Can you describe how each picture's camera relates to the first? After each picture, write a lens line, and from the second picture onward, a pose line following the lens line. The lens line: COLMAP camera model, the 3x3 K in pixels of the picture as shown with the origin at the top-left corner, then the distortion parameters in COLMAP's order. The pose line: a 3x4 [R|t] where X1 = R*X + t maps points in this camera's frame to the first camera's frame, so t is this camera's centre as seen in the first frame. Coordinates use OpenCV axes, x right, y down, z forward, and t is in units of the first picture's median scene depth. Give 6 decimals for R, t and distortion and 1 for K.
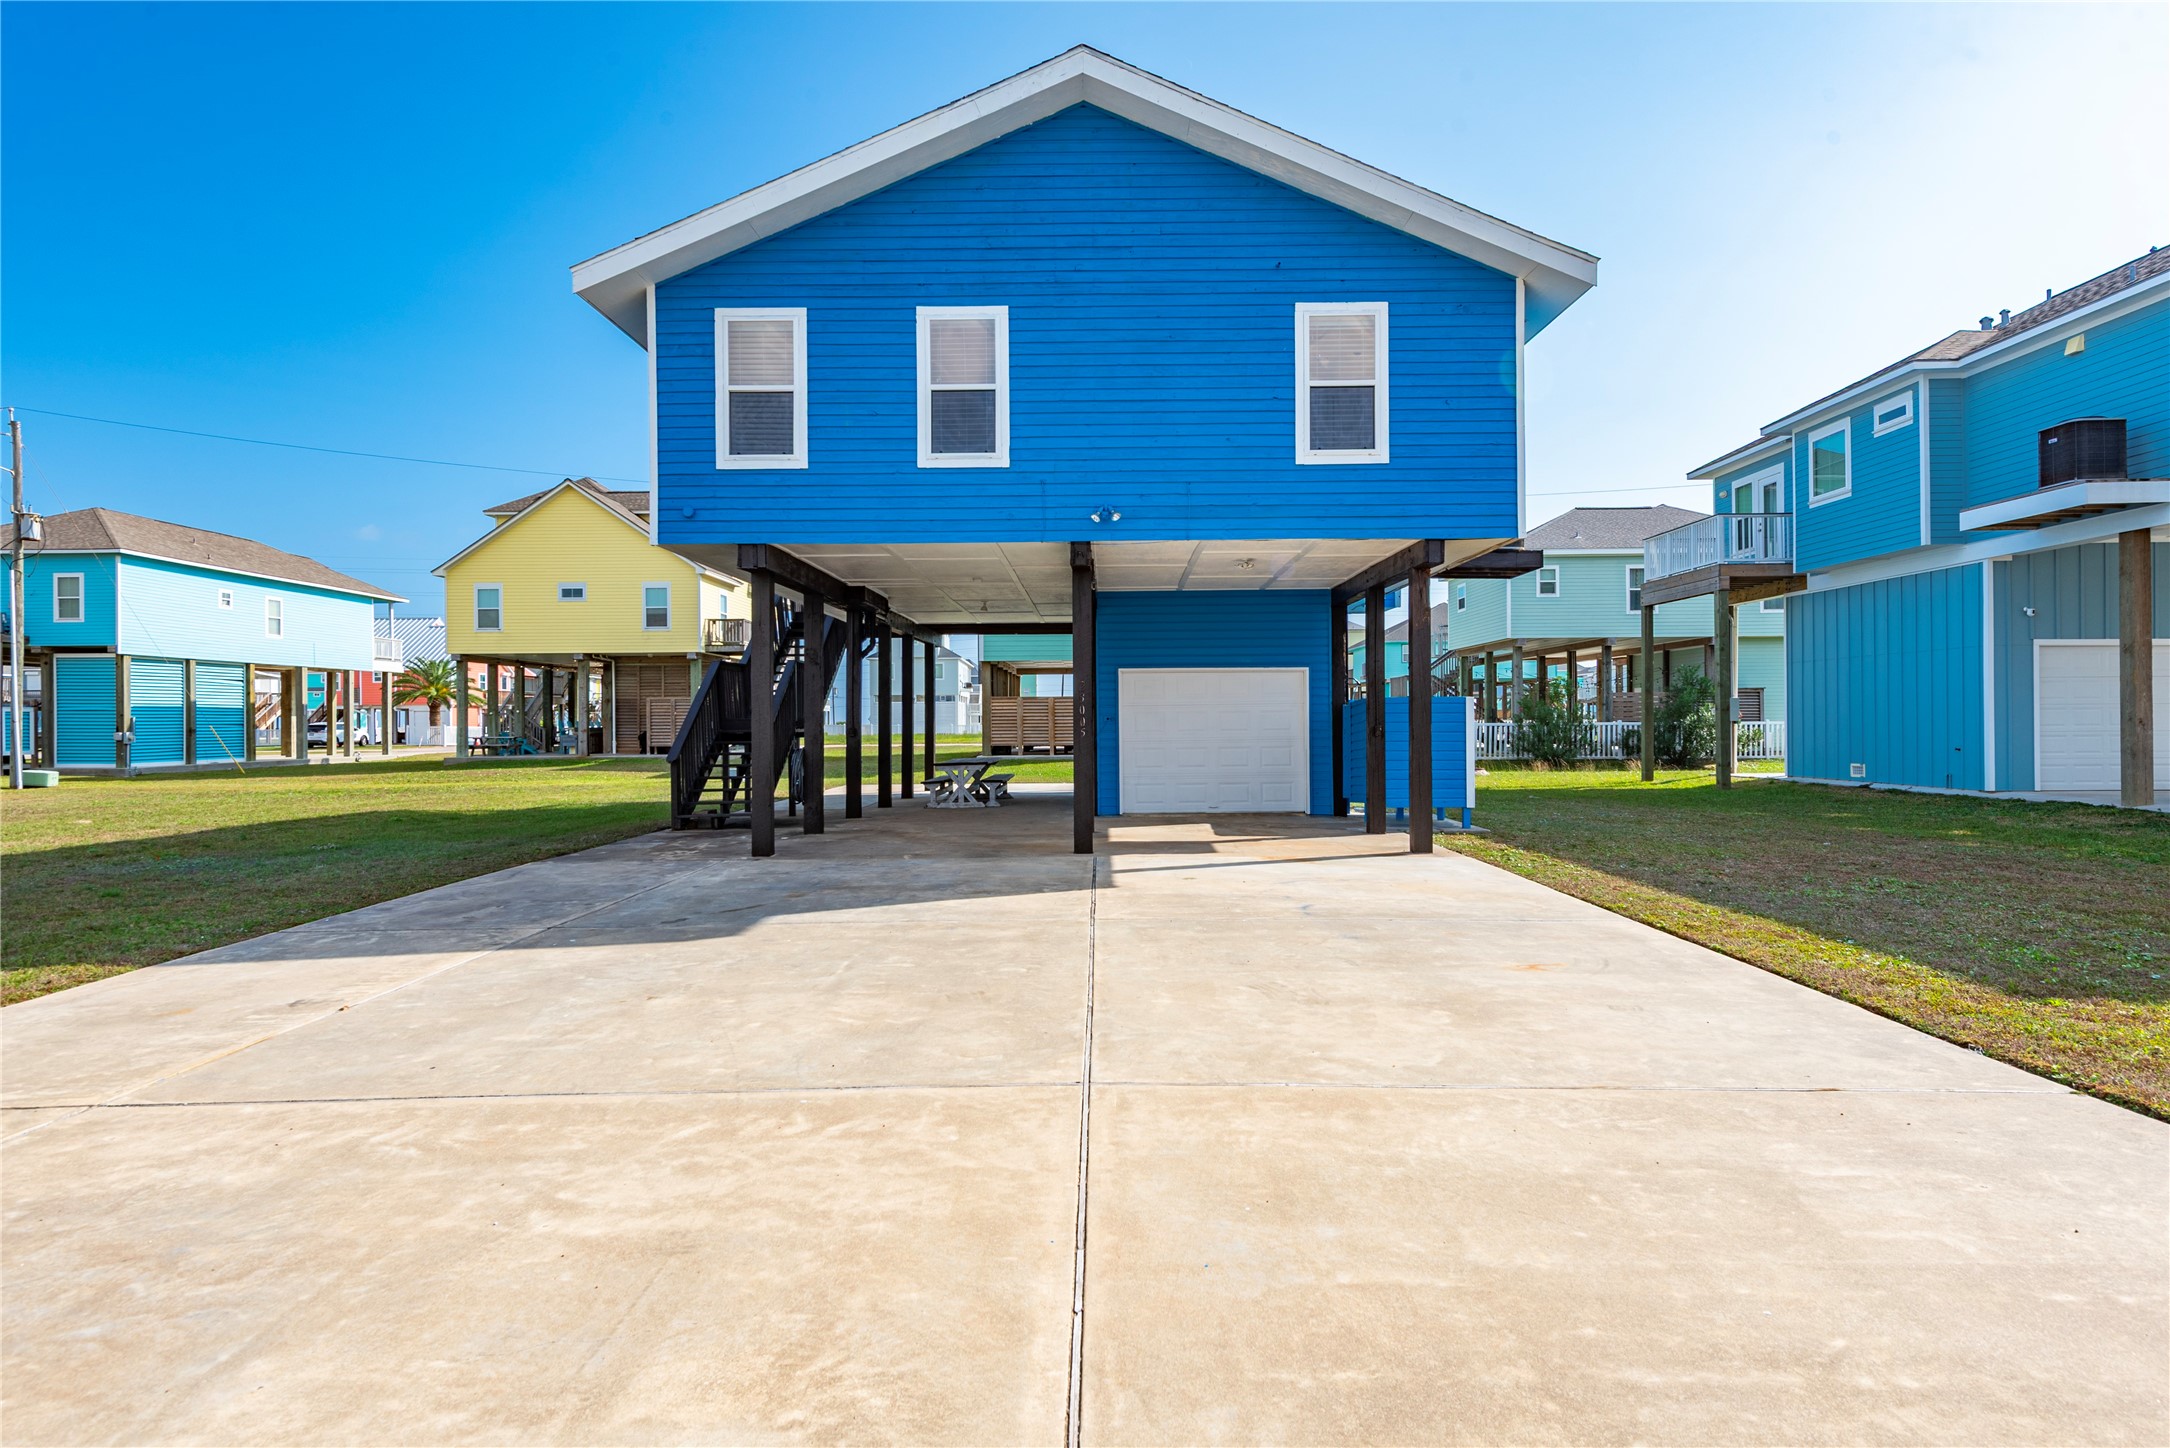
lens RADIAL K [[1252.4, 0, 1085.0], [0, 1252.4, 724.0], [0, 0, 1]] dist [0.018657, -0.001282]
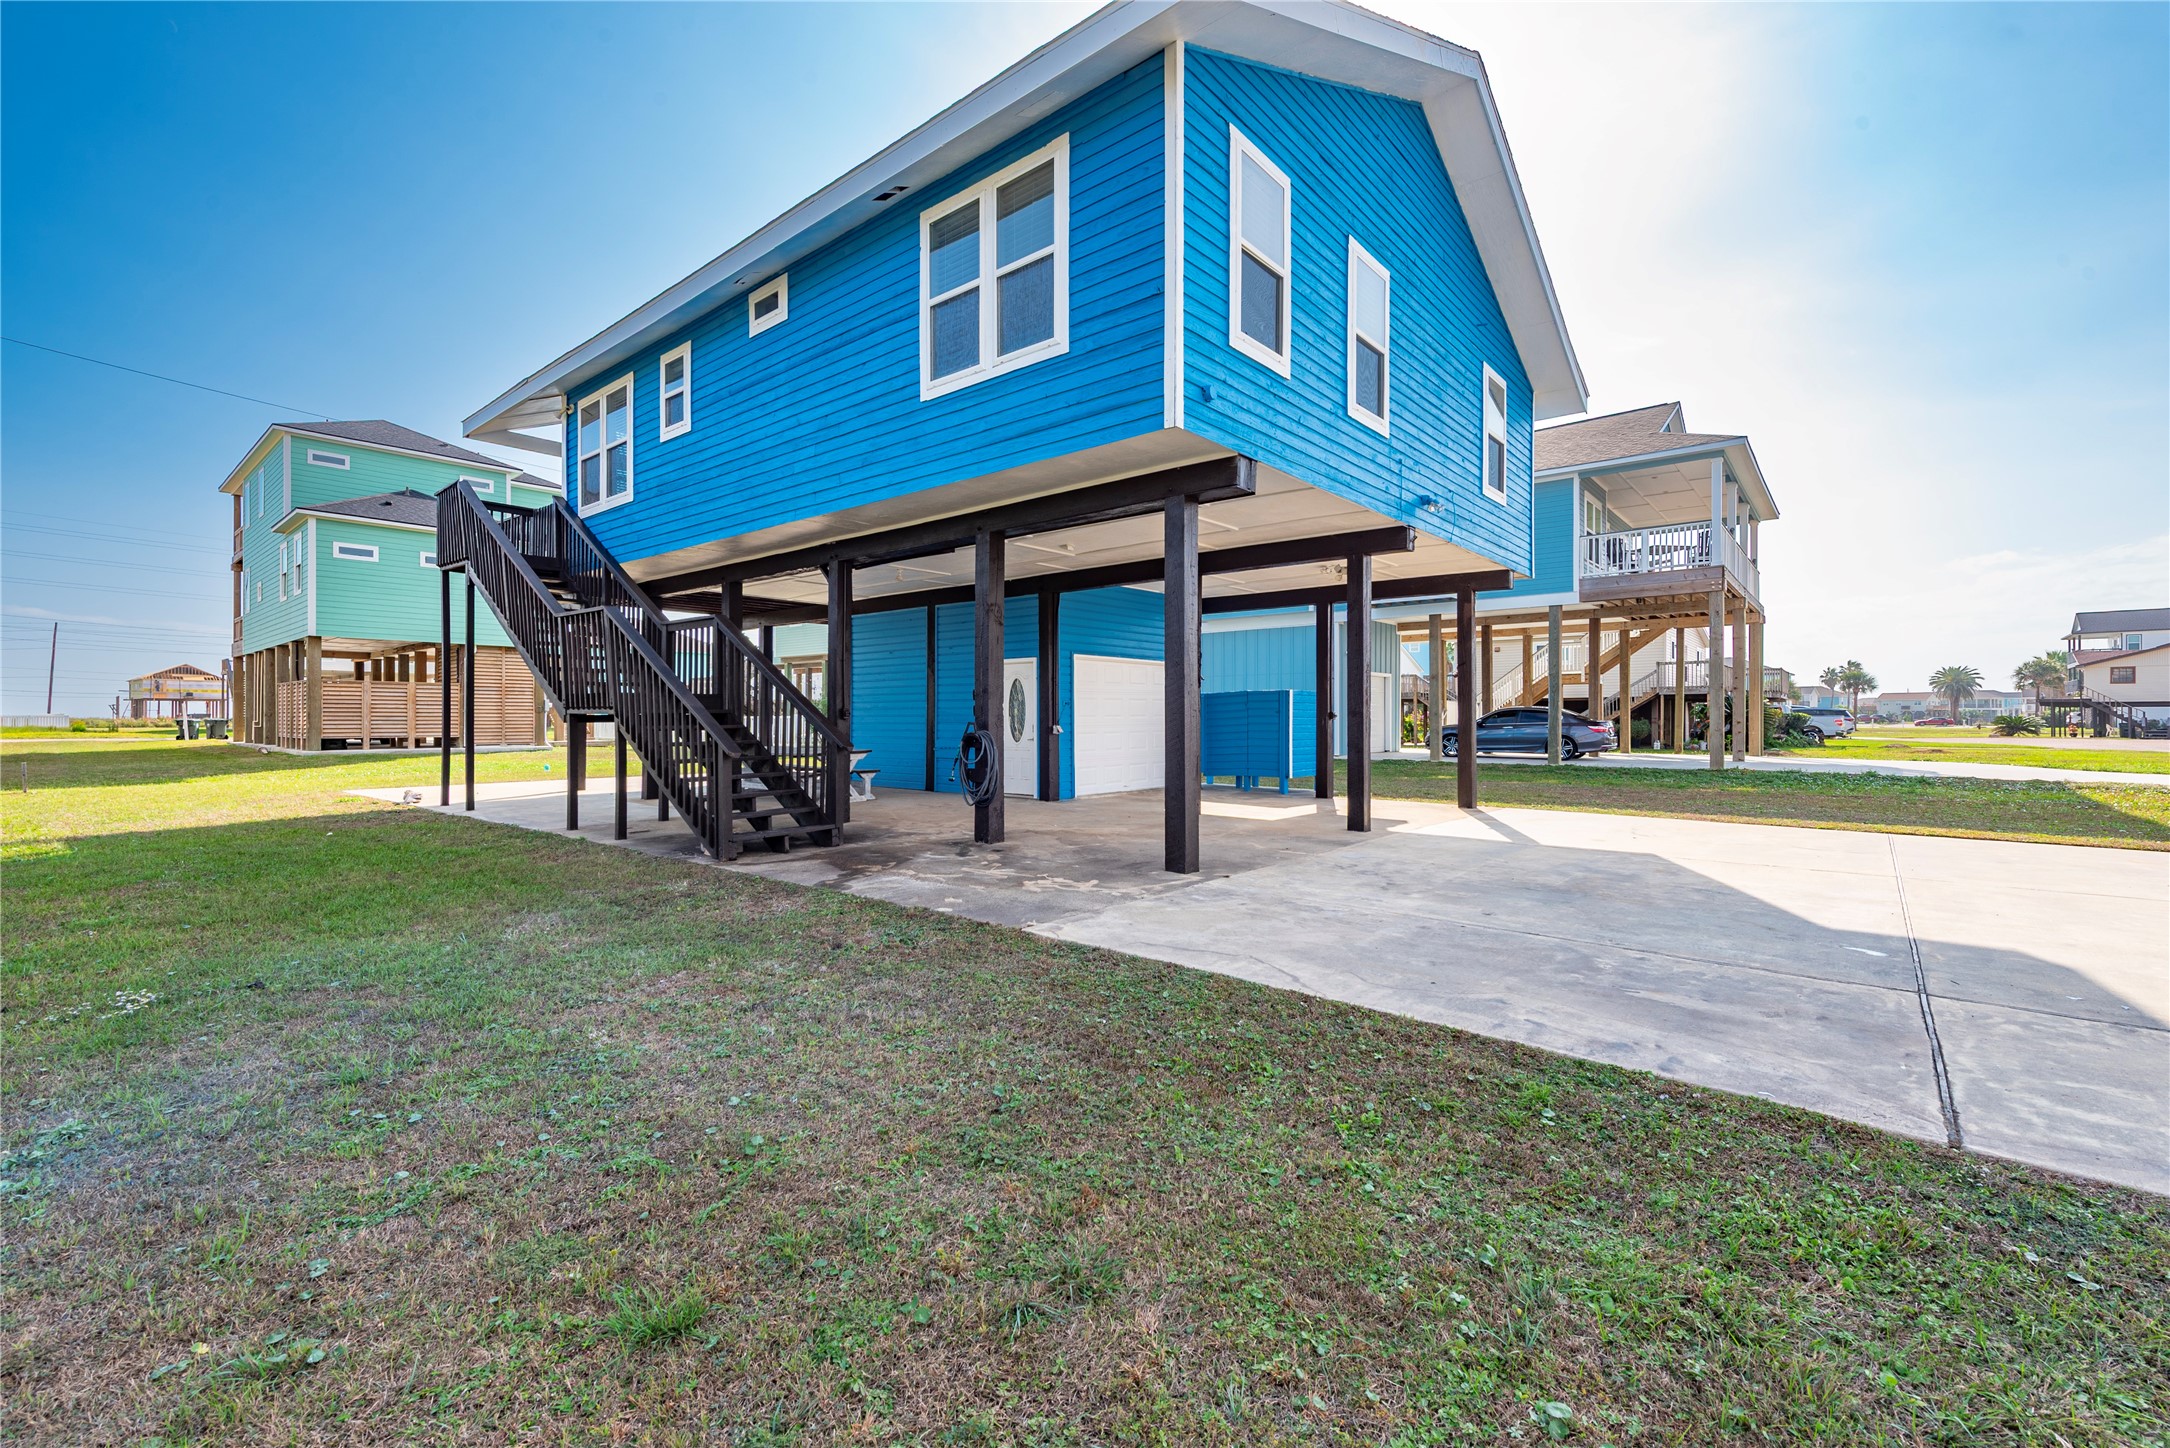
lens RADIAL K [[921.3, 0, 1085.0], [0, 921.3, 724.0], [0, 0, 1]] dist [0.010495, 0.000159]
pose [[0.637254, 0.003327, 0.770646, -0.761102], [-0.005087, 0.999987, -0.000110, 0.017667], [-0.770637, -0.003850, 0.637263, 0.723873]]
